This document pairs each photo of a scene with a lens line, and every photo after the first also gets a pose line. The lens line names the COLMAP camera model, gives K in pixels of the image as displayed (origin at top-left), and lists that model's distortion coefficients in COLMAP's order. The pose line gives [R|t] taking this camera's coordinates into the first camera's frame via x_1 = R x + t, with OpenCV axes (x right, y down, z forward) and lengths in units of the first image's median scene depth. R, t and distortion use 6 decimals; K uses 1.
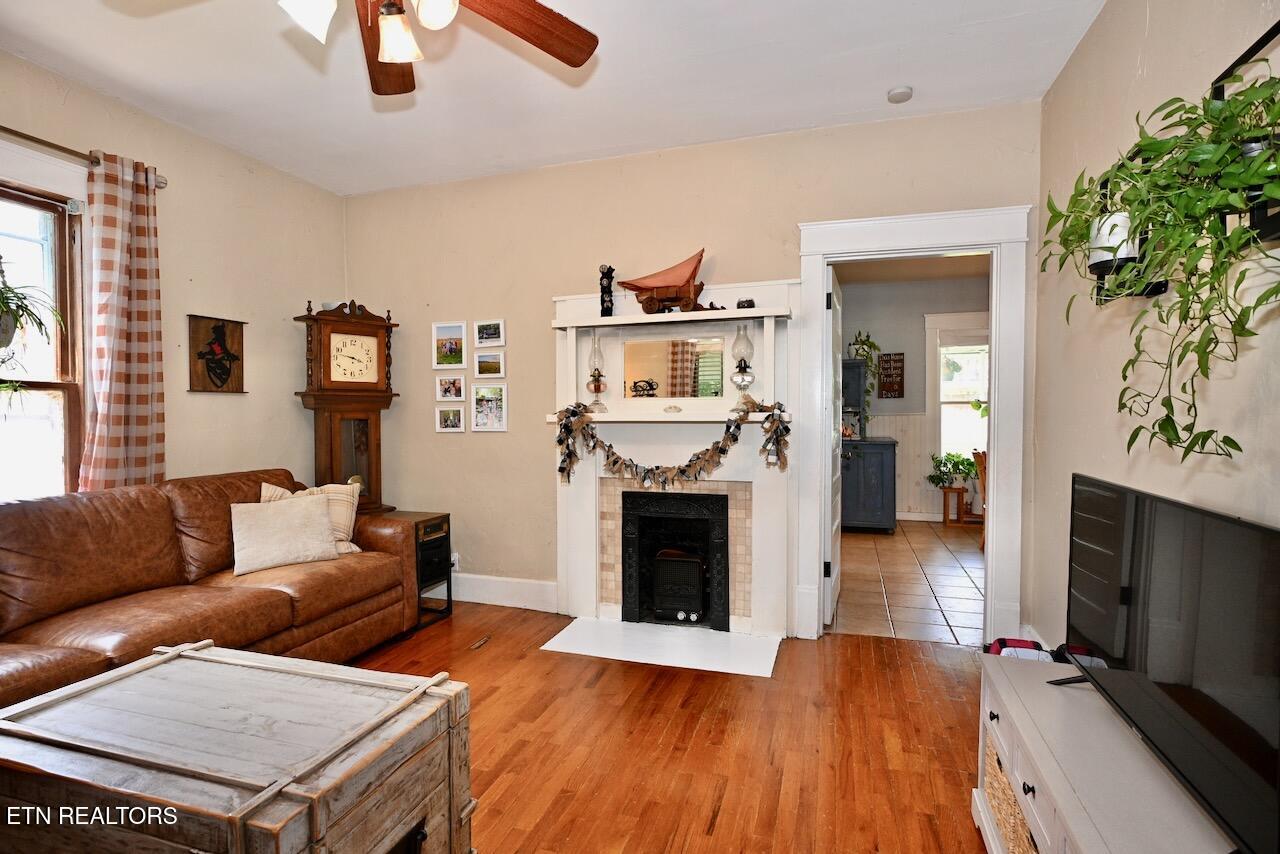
lens RADIAL K [[617.0, 0, 640.0], [0, 617.0, 427.0], [0, 0, 1]] dist [-0.000038, 0.000907]
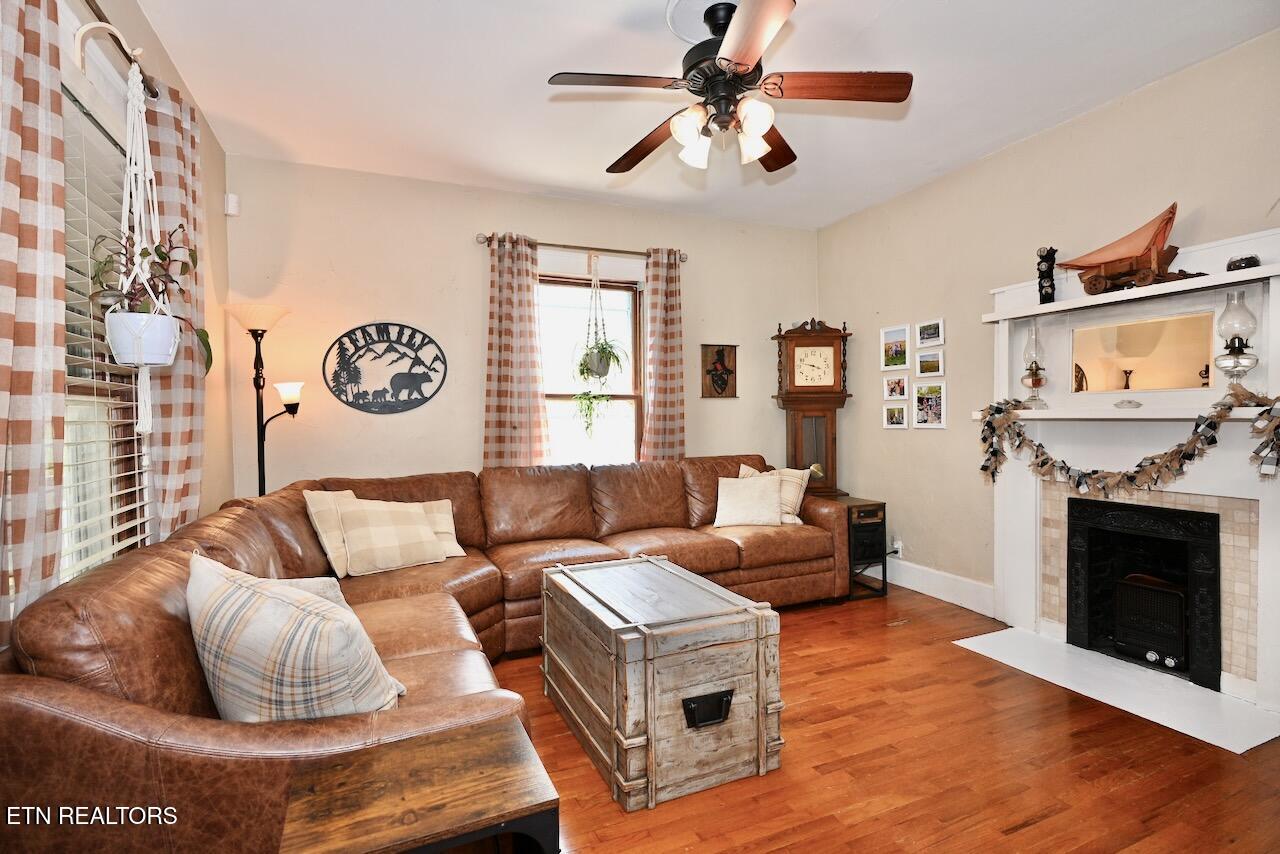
lens RADIAL K [[617.0, 0, 640.0], [0, 617.0, 427.0], [0, 0, 1]] dist [-0.000038, 0.000907]
pose [[0.658521, 0.010563, -0.752489, 0.248909], [-0.007085, 0.999944, 0.007836, 0.000301], [0.752529, 0.000171, 0.658559, -0.053360]]
